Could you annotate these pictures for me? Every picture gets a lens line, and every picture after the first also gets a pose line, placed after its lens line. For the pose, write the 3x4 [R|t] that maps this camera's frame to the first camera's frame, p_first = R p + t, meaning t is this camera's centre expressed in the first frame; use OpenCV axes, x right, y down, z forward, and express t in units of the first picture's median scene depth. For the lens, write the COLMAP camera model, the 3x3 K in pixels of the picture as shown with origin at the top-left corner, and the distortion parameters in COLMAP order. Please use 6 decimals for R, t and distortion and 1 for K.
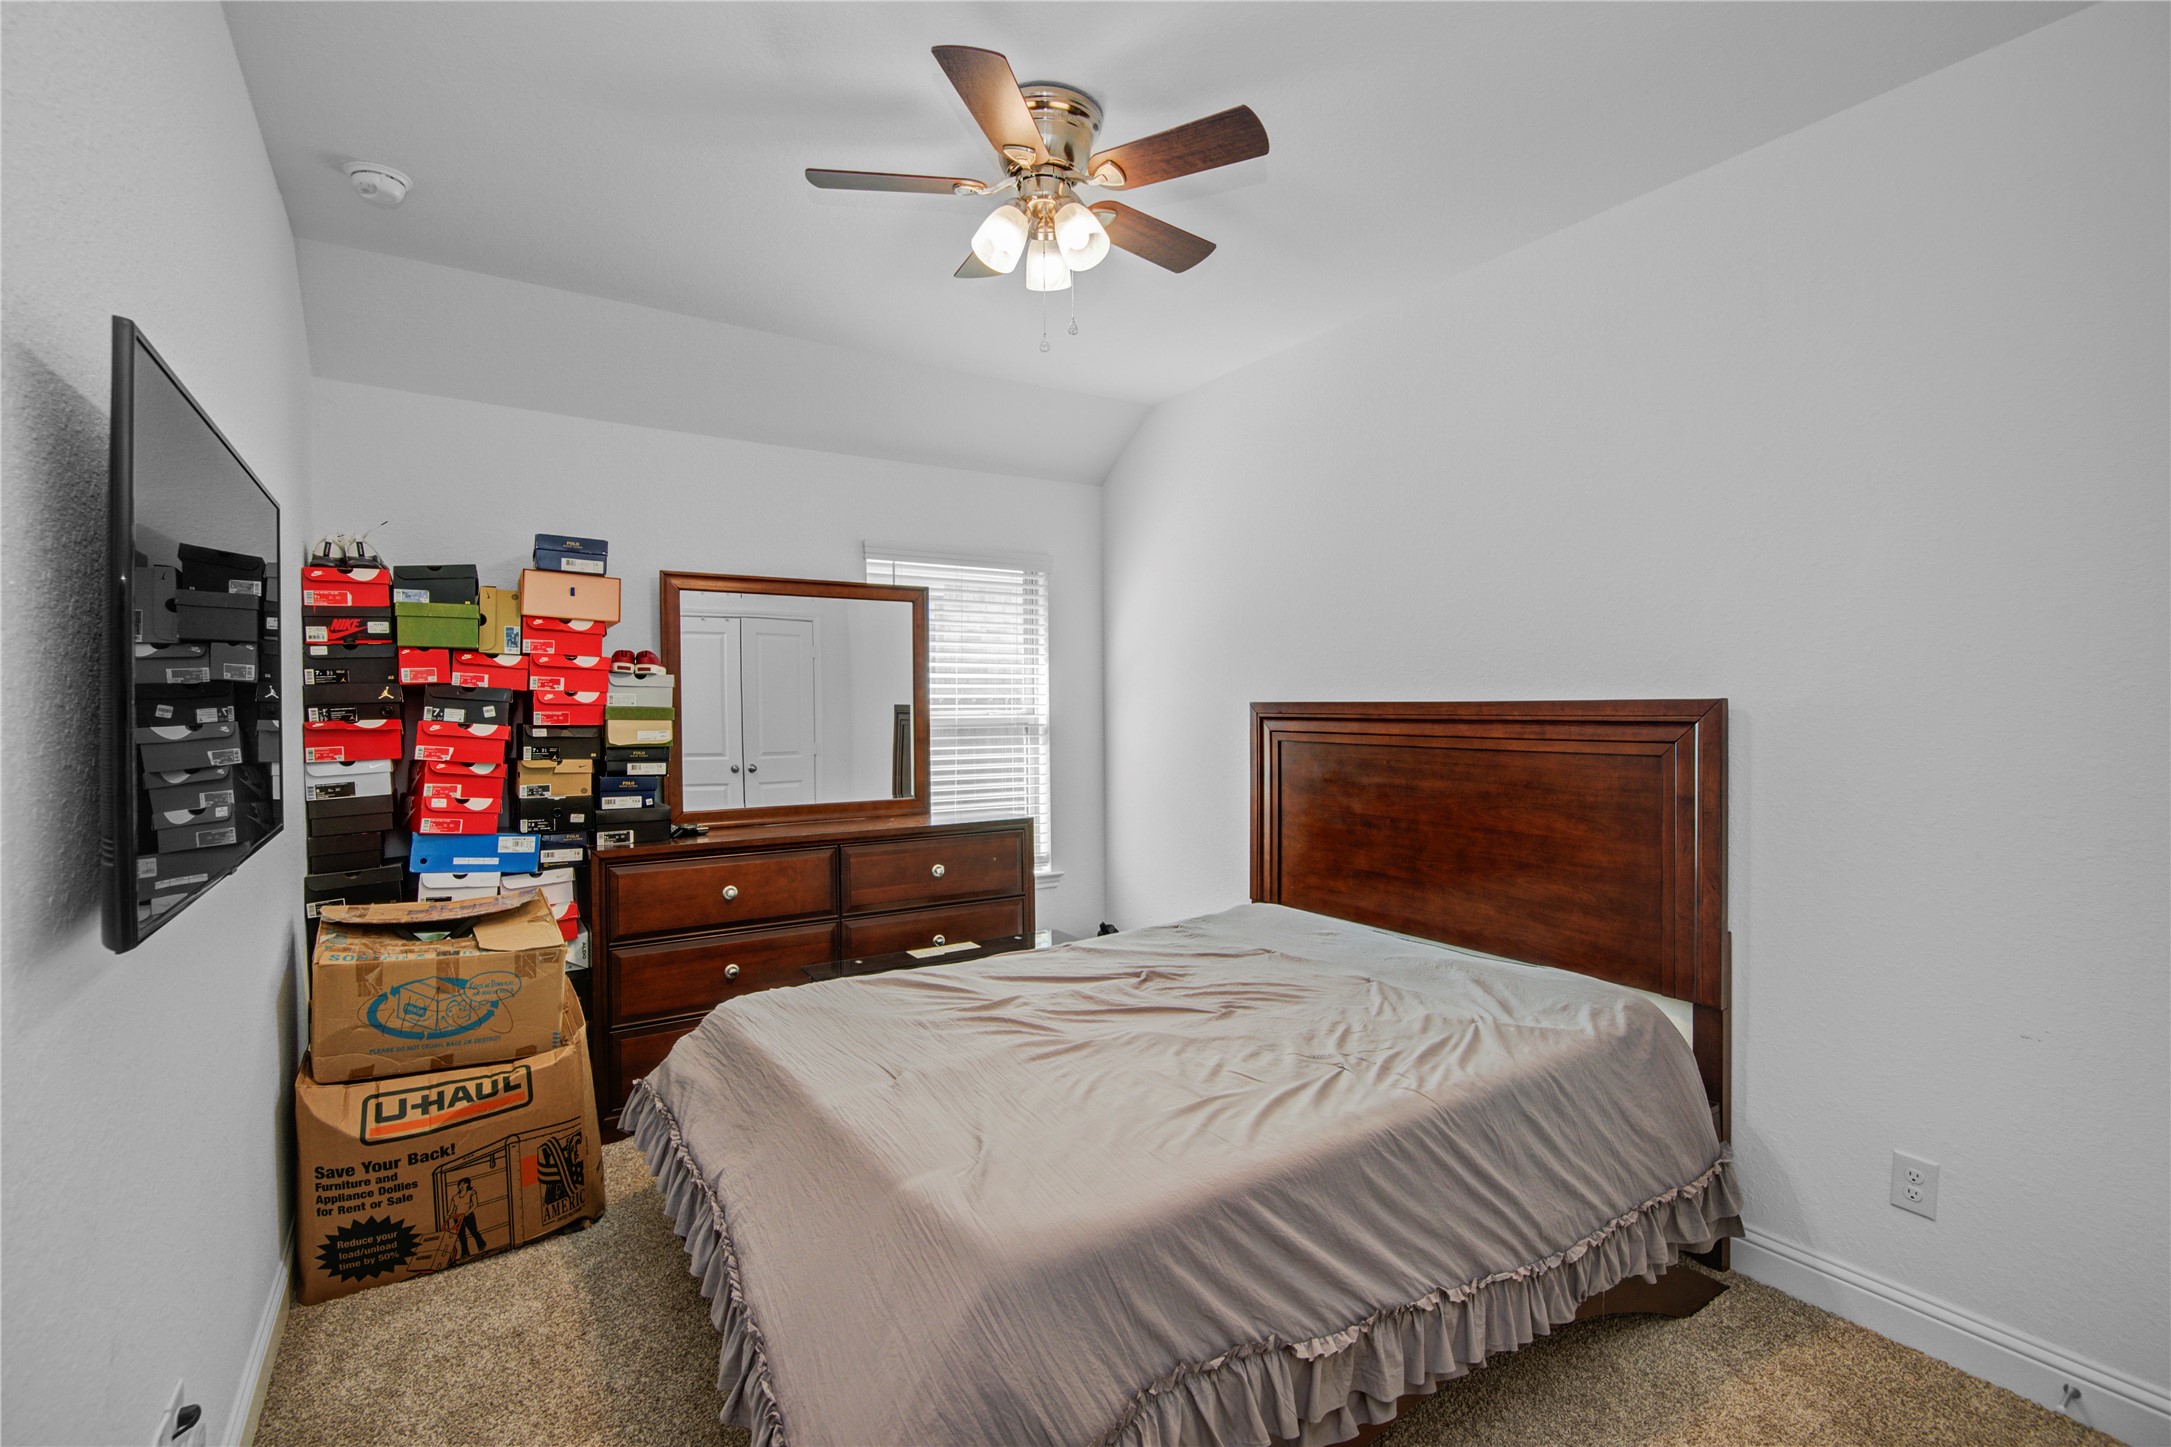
lens RADIAL K [[991.5, 0, 1083.0], [0, 991.5, 714.8], [0, 0, 1]] dist [0.003279, -0.006147]
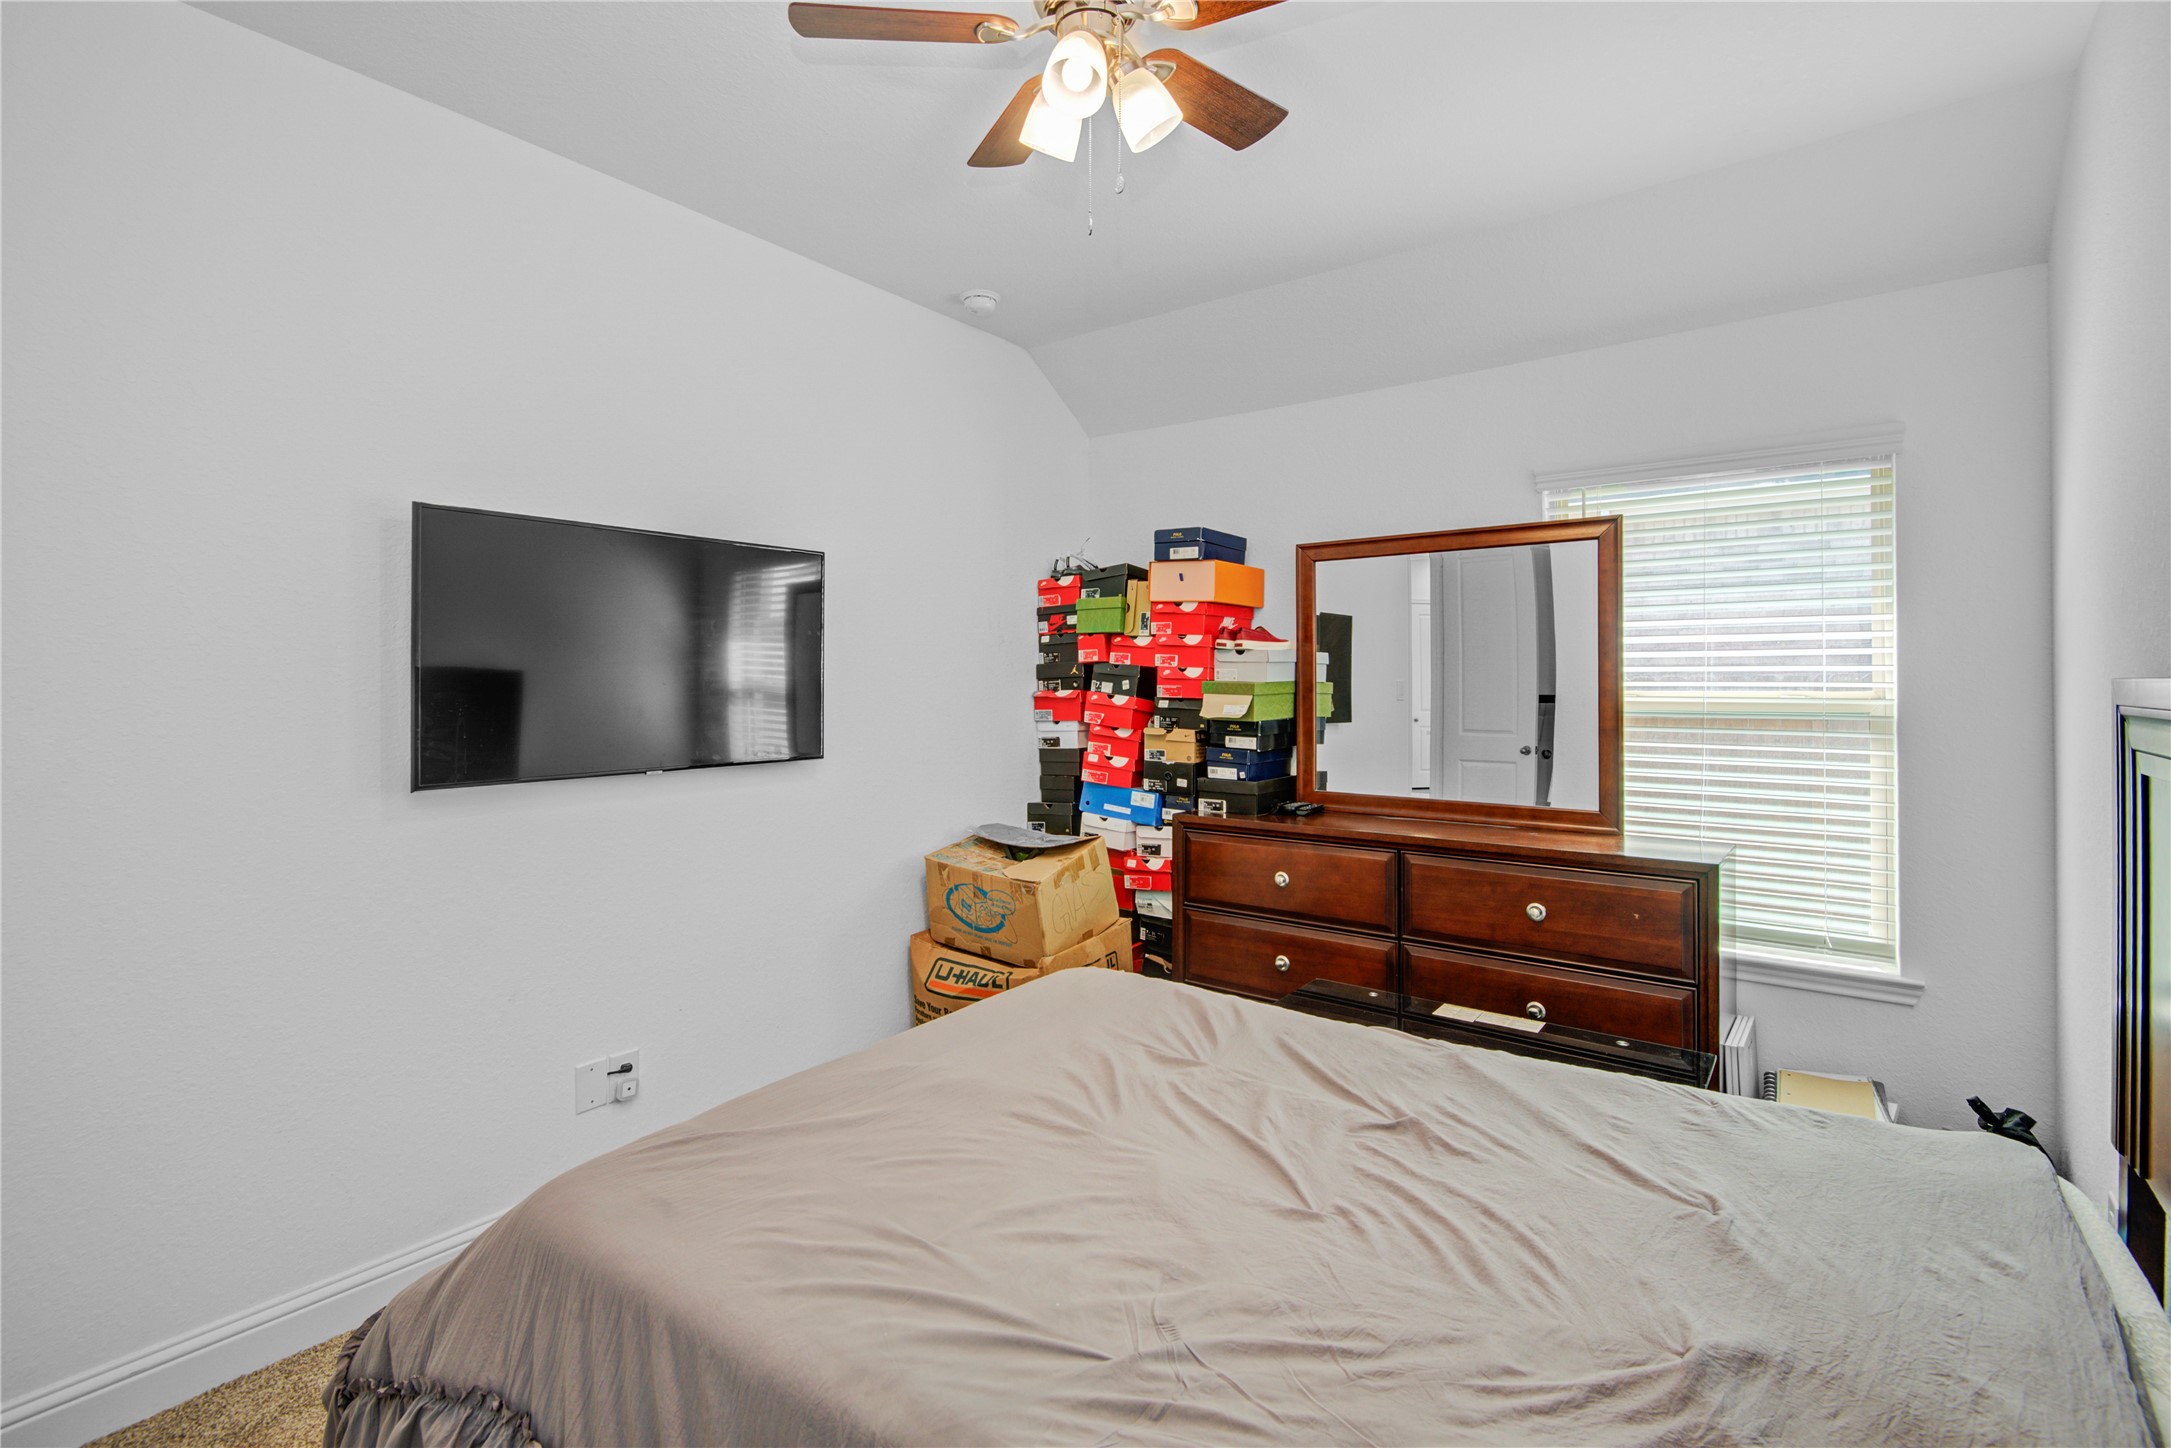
lens RADIAL K [[991.5, 0, 1053.6], [0, 991.5, 677.9], [0, 0, 1]] dist [0.003279, -0.006147]
pose [[0.336771, 0.001055, -0.941586, 0.492082], [-0.013545, 0.999901, -0.003724, -0.006115], [0.941489, 0.014008, 0.336752, 0.508865]]
